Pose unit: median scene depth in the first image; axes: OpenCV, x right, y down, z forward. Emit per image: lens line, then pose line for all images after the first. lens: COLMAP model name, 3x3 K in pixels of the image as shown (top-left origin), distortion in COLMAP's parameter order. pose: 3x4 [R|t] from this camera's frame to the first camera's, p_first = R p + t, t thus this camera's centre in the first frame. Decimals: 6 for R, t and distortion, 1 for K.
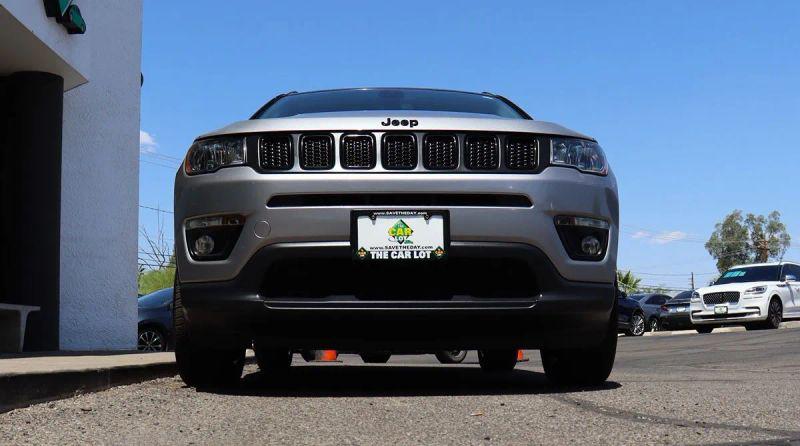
lens RADIAL K [[908.9, 0, 445.1], [0, 908.9, 224.1], [0, 0, 1]] dist [-0.125492, 0.007780]
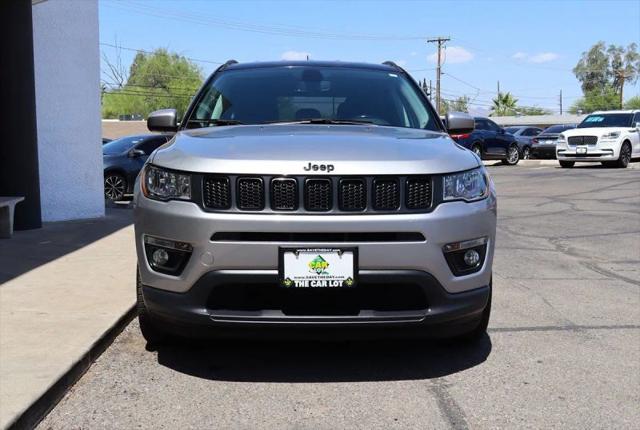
lens RADIAL K [[749.5, 0, 364.2], [0, 749.5, 217.9], [0, 0, 1]] dist [-0.179295, 0.214293]
pose [[0.999735, 0.018602, 0.013527, -0.001848], [-0.021058, 0.976824, 0.213004, -0.259248], [-0.009252, -0.213233, 0.976958, 0.013381]]
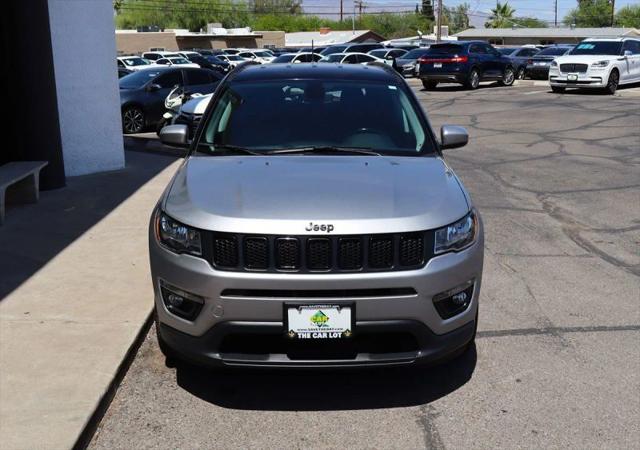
lens RADIAL K [[694.6, 0, 382.5], [0, 694.6, 224.7], [0, 0, 1]] dist [-0.196092, 0.238039]
pose [[0.999042, 0.023765, 0.036740, 0.003683], [-0.035138, 0.936092, 0.349996, -0.465788], [-0.026074, -0.350952, 0.936030, 0.070683]]
